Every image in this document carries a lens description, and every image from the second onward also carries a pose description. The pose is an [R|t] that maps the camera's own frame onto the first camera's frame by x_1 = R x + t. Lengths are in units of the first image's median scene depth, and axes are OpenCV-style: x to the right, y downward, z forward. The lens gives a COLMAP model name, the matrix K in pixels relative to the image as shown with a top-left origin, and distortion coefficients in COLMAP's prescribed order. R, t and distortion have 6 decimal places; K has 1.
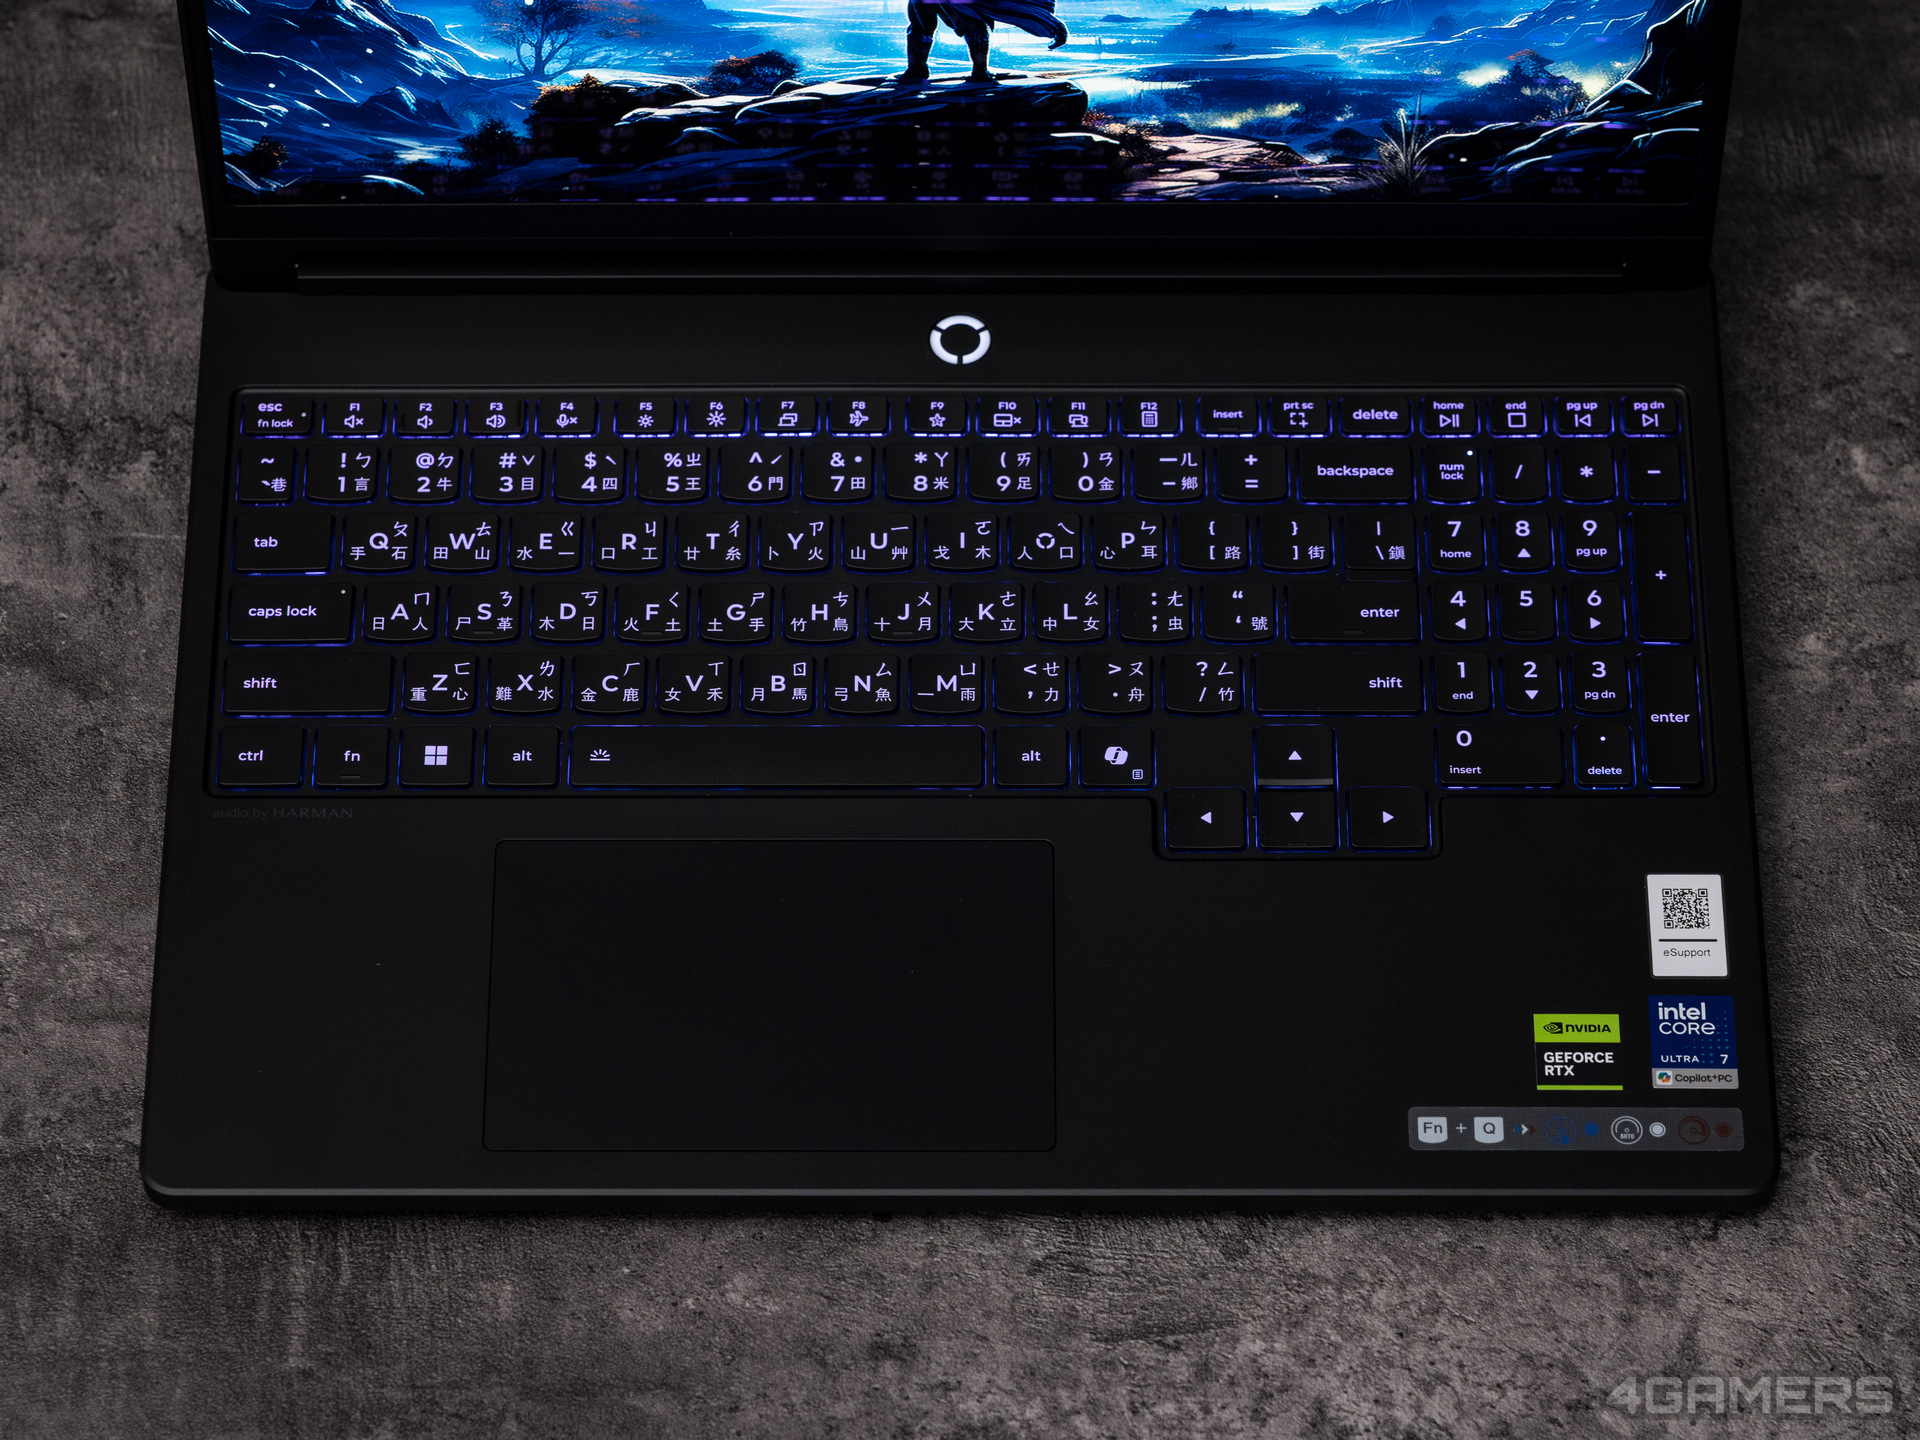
lens RADIAL K [[5901.9, 0, 958.9], [0, 5901.9, 720.6], [0, 0, 1]] dist [0.061464, 0.000000]
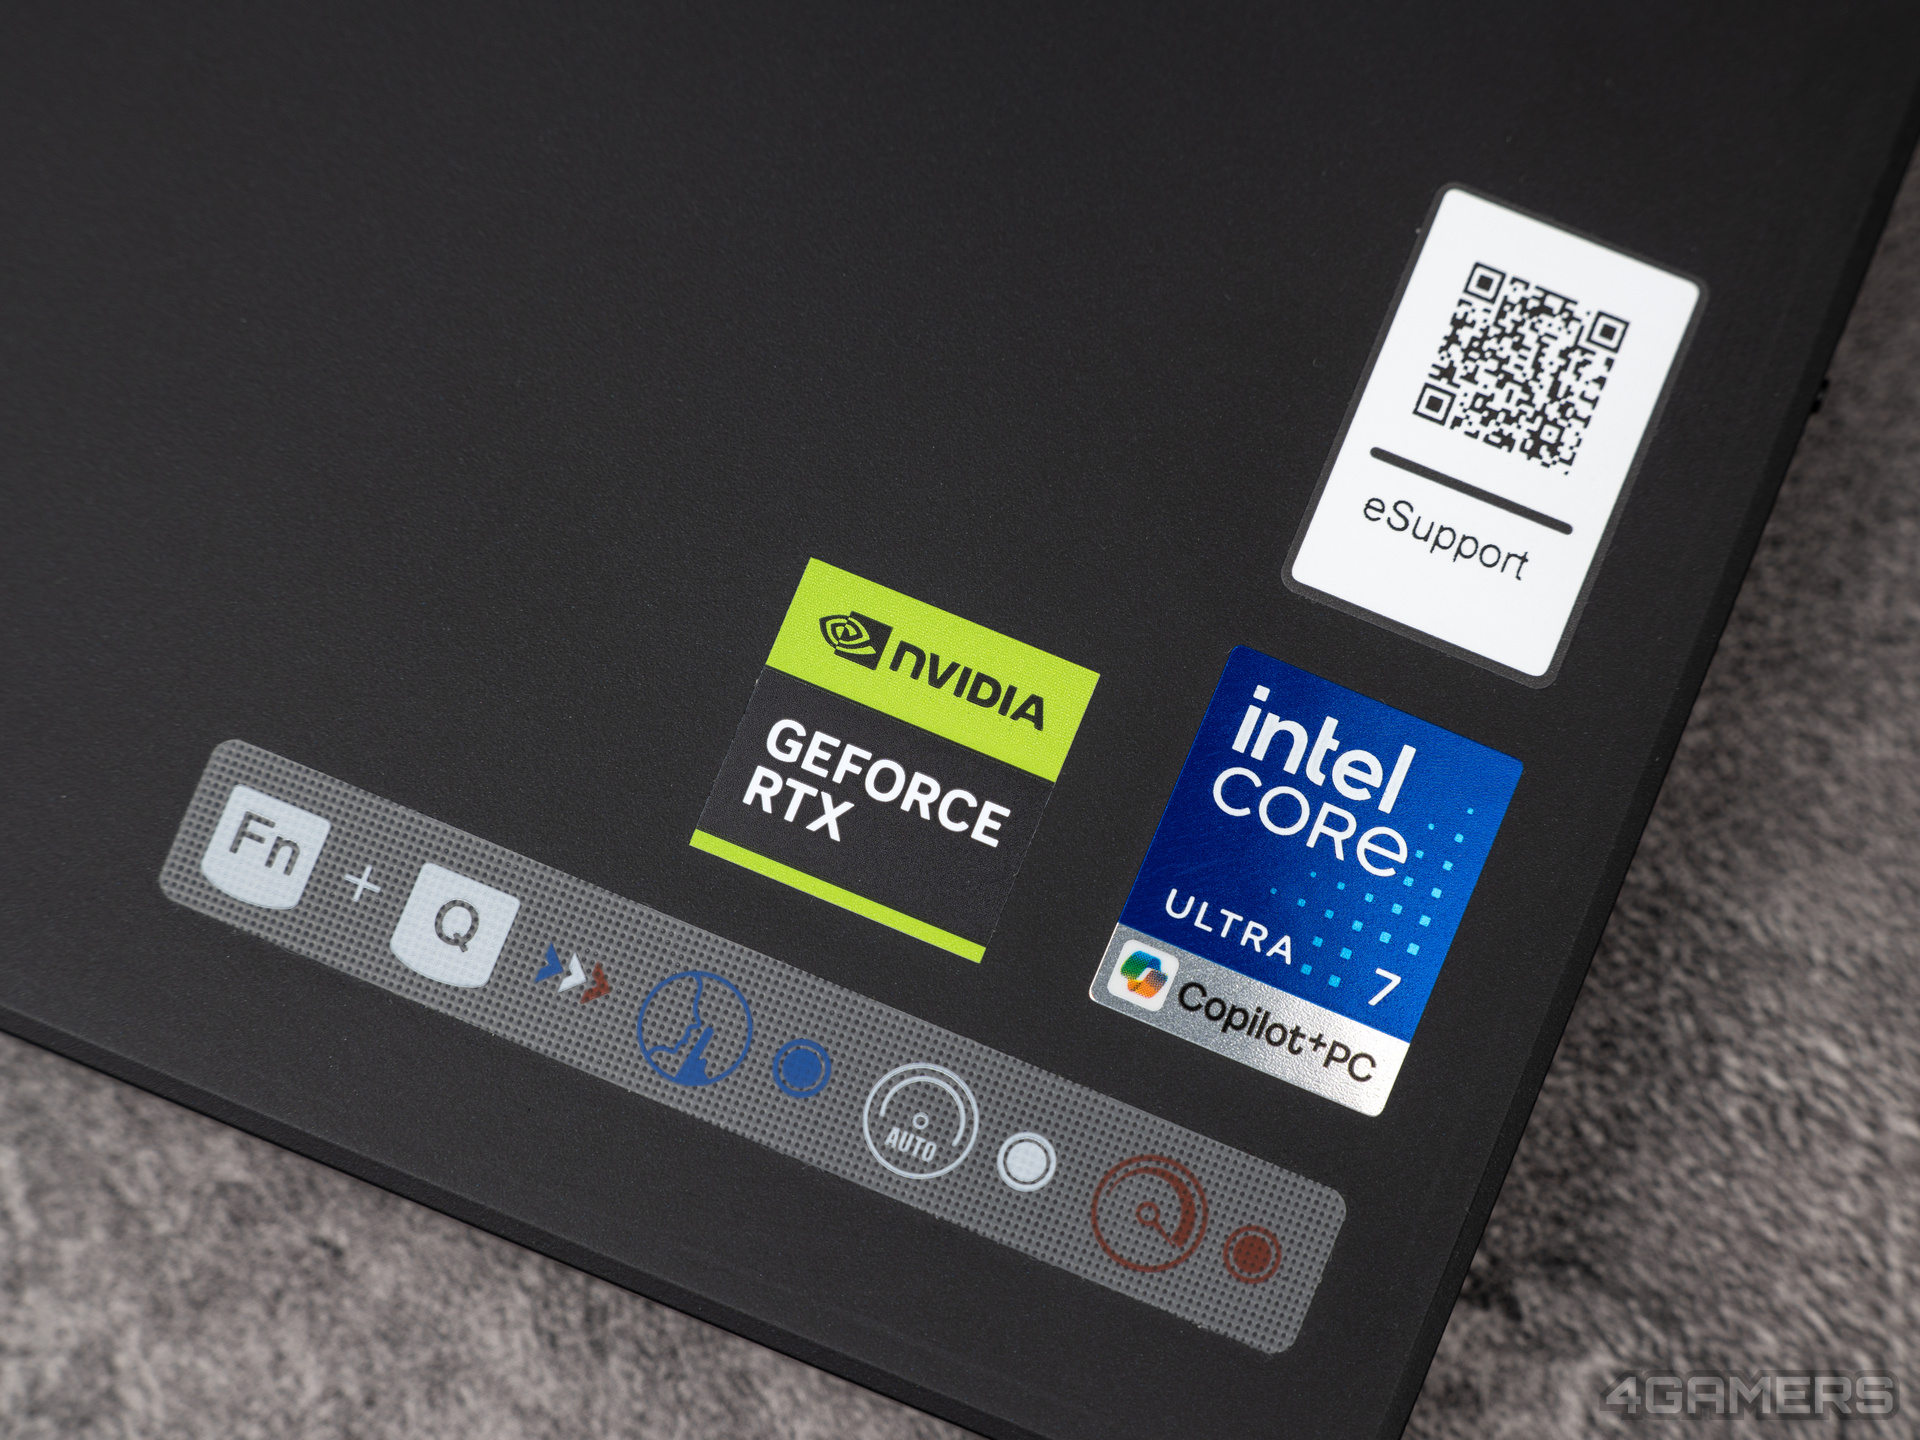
lens RADIAL K [[5901.9, 0, 961.7], [0, 5901.9, 721.1], [0, 0, 1]] dist [0.061464, 0.000000]
pose [[0.926446, 0.370482, -0.066643, 0.125060], [-0.314916, 0.859800, 0.401961, -0.055131], [0.206219, -0.351408, 0.913228, 0.754253]]
